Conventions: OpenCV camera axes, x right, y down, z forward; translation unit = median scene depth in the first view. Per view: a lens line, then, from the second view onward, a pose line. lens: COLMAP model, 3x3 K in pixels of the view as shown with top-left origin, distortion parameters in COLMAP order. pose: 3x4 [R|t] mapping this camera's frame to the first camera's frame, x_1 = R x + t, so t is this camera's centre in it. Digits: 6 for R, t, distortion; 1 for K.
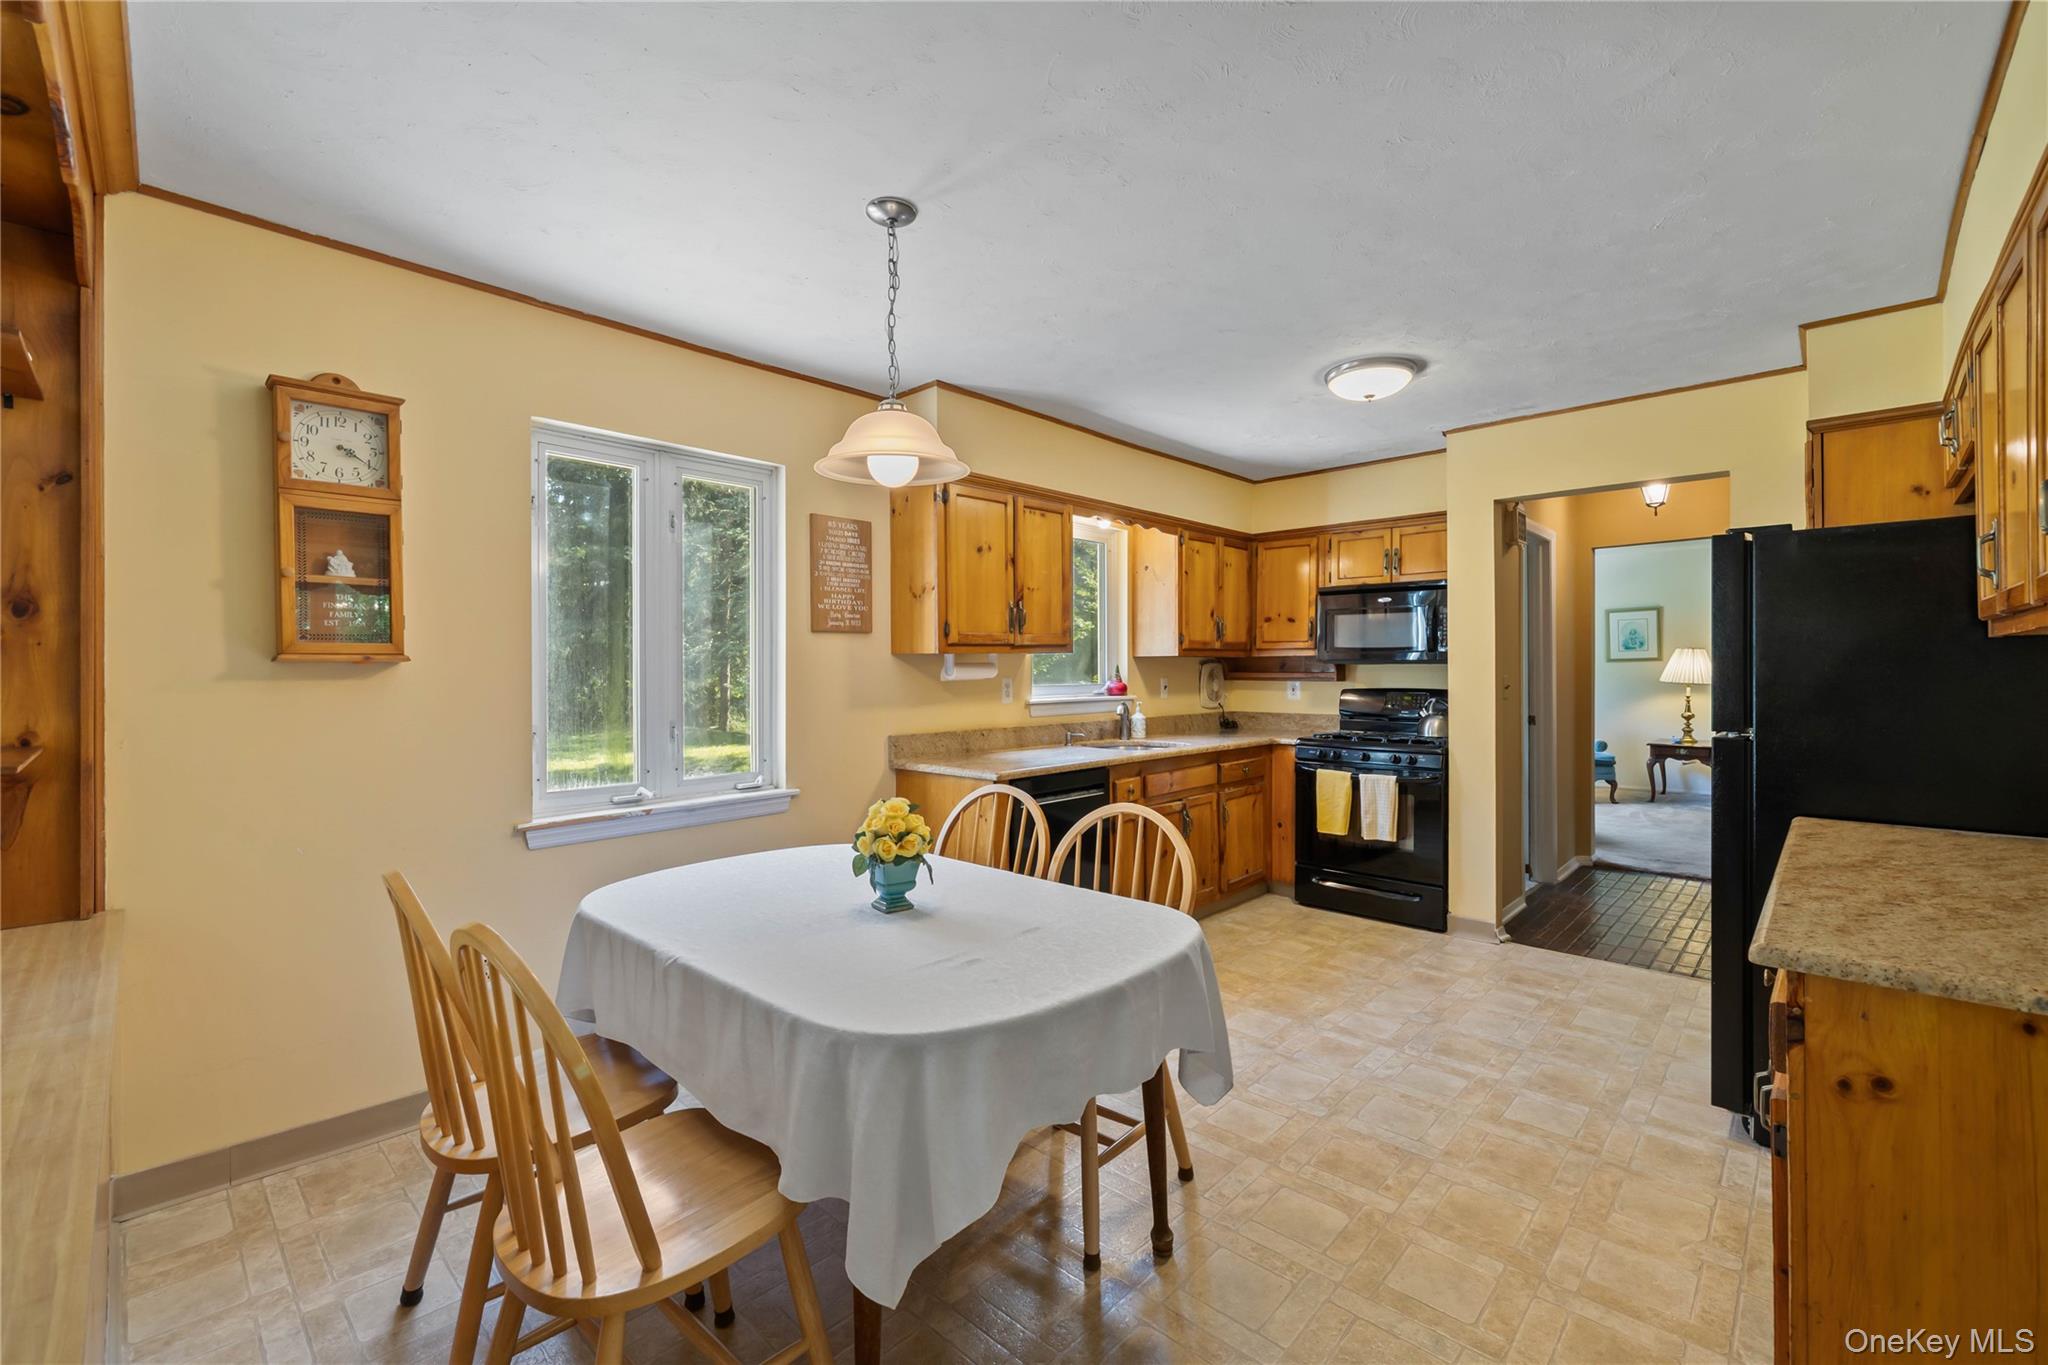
lens RADIAL K [[863.7, 0, 1011.7], [0, 863.7, 669.7], [0, 0, 1]] dist [0.002341, 0.001327]
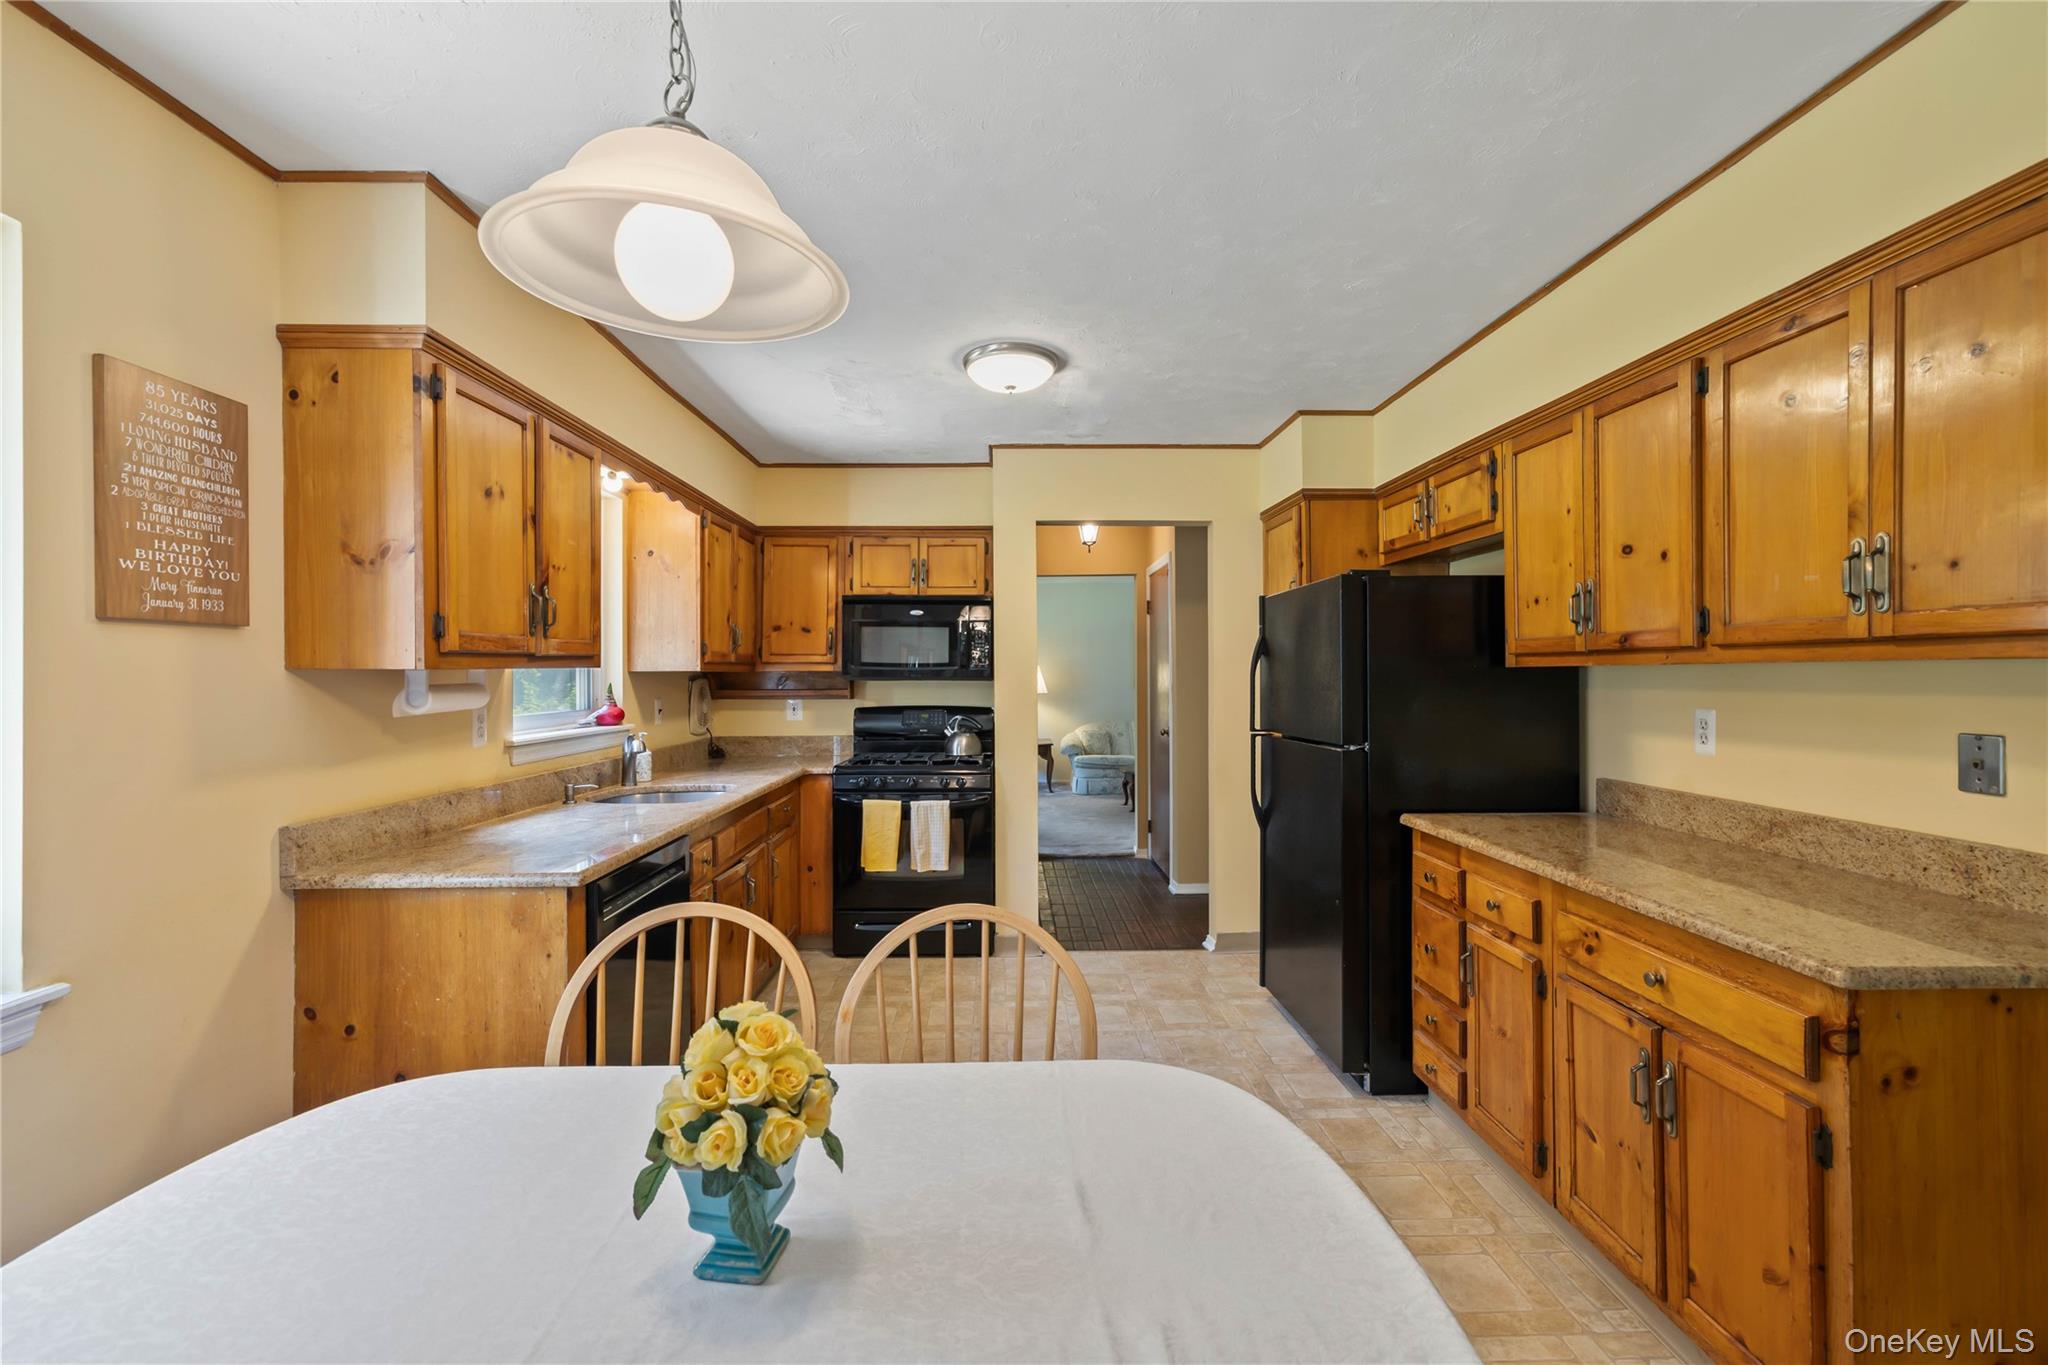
lens RADIAL K [[863.7, 0, 1019.3], [0, 863.7, 674.0], [0, 0, 1]] dist [0.002341, 0.001327]
pose [[0.709039, 0.002196, 0.705166, -0.178246], [0.001736, 0.999987, -0.004860, -0.010857], [-0.705168, 0.004670, 0.709025, 0.295251]]
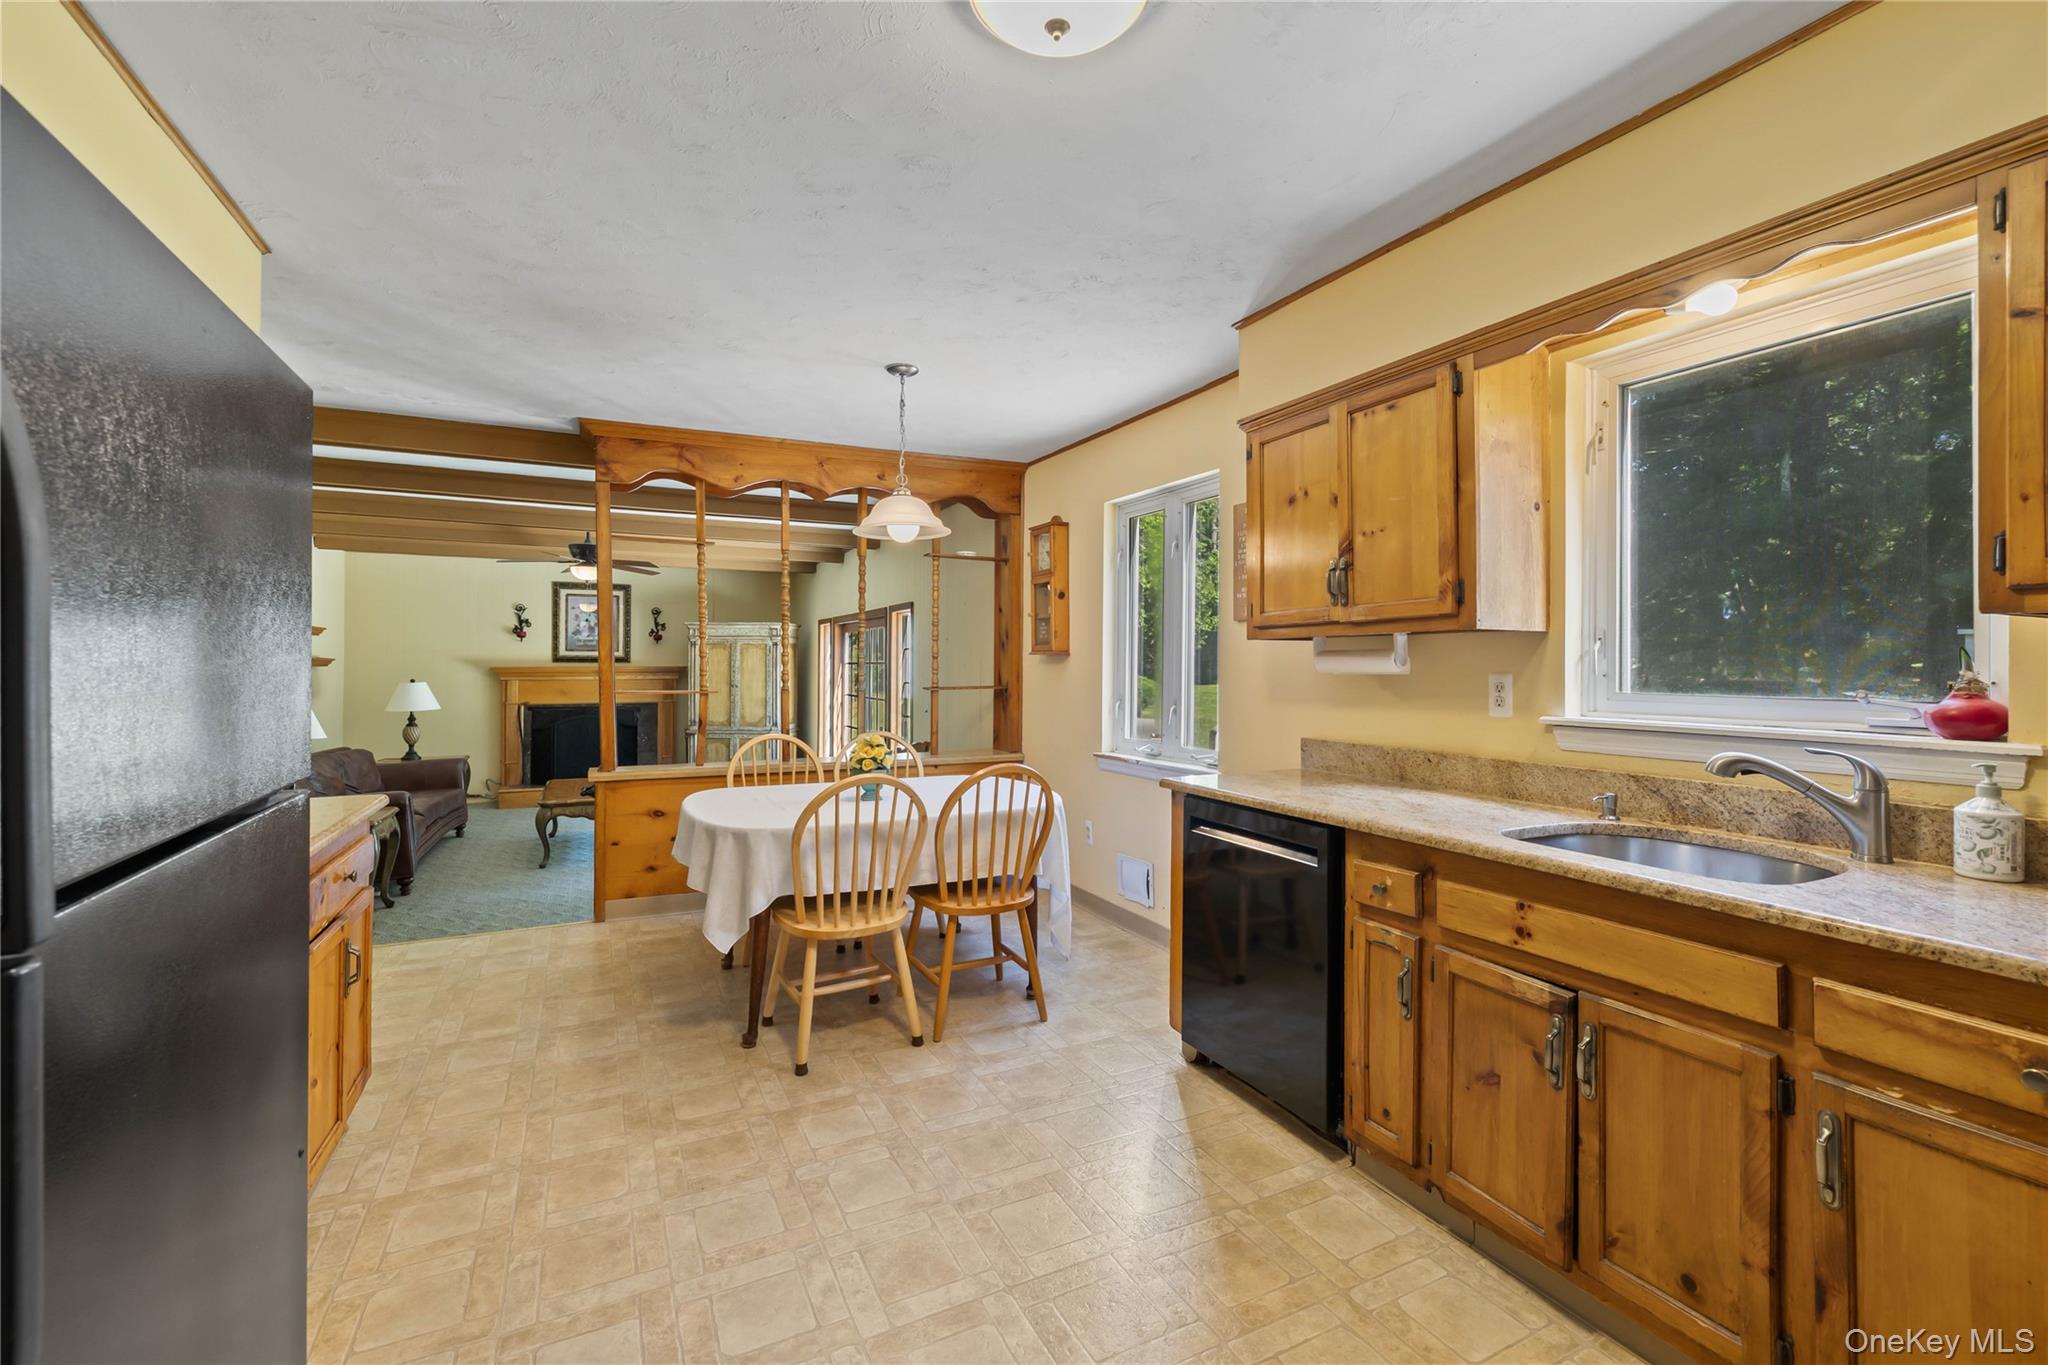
lens RADIAL K [[863.7, 0, 1016.3], [0, 863.7, 656.3], [0, 0, 1]] dist [0.002341, 0.001327]
pose [[-0.344795, -0.003535, -0.938671, 0.685604], [-0.001948, 0.999993, -0.003050, 0.000122], [0.938676, 0.000777, -0.344800, 0.938750]]
